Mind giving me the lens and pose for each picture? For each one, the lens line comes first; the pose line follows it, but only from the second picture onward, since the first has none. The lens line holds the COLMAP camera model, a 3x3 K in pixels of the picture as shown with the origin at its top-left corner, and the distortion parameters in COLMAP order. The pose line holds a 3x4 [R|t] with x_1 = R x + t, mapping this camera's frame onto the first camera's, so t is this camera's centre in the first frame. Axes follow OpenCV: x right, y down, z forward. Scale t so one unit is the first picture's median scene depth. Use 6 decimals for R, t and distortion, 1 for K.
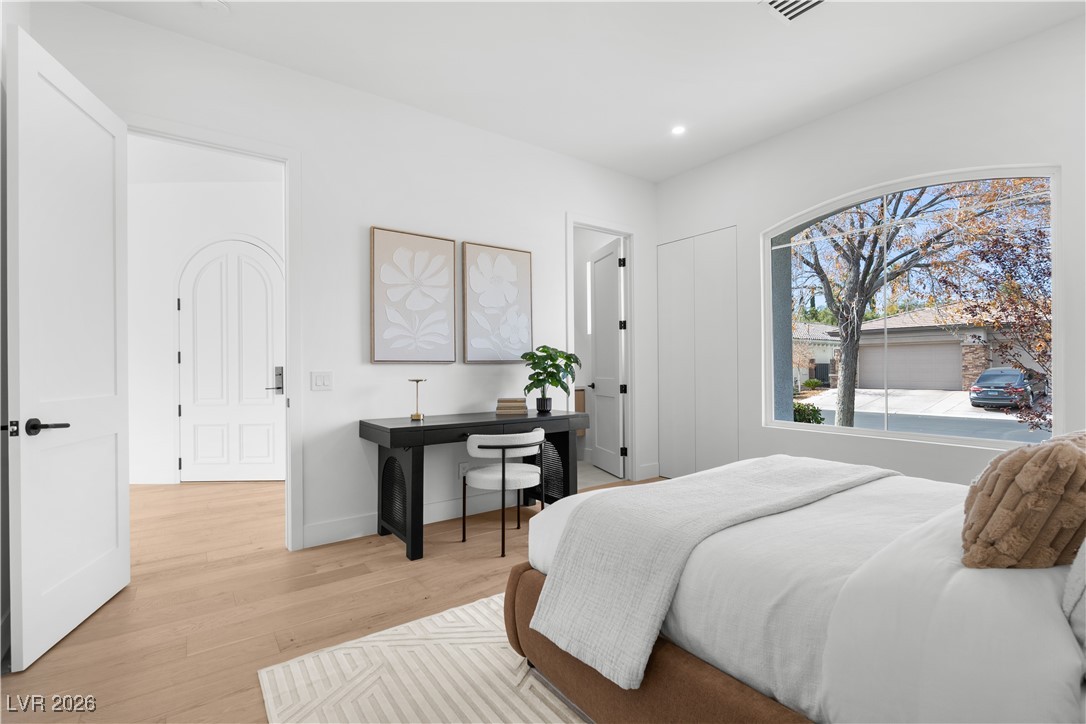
lens RADIAL K [[500.3, 0, 546.0], [0, 500.3, 362.0], [0, 0, 1]] dist [0.000411, 0.000001]
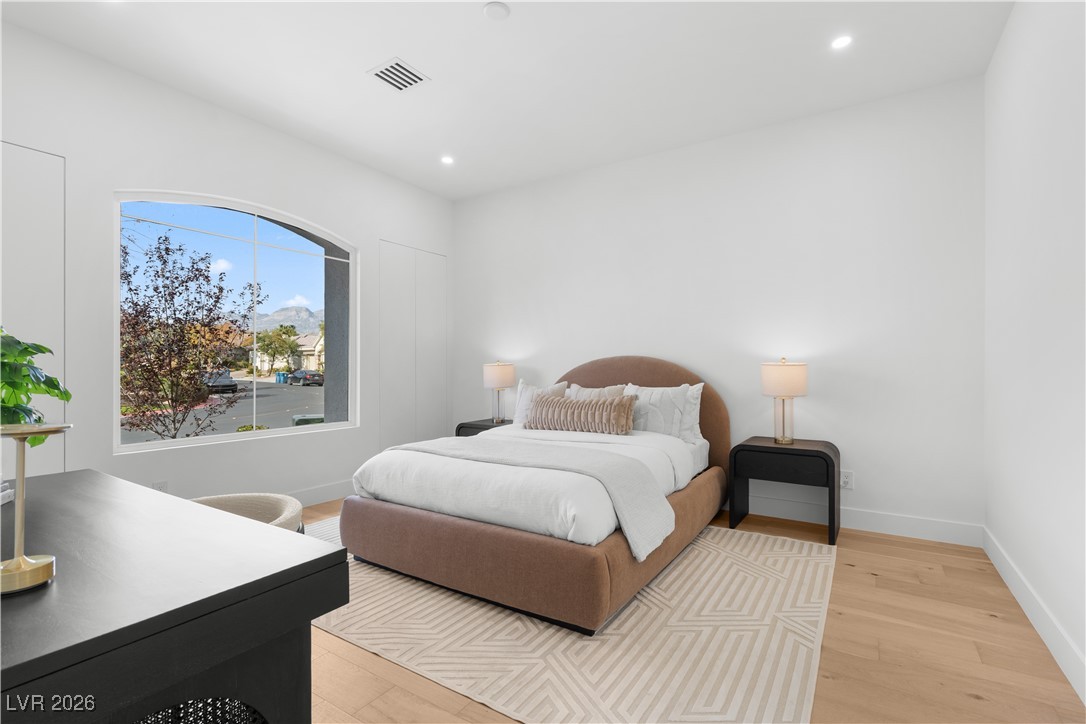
lens RADIAL K [[500.3, 0, 545.1], [0, 500.3, 366.1], [0, 0, 1]] dist [0.000411, 0.000001]
pose [[-0.357862, 0.006665, 0.933751, -1.072727], [-0.000947, 0.999971, -0.007501, 0.004982], [-0.933774, -0.003568, -0.357845, 1.528443]]
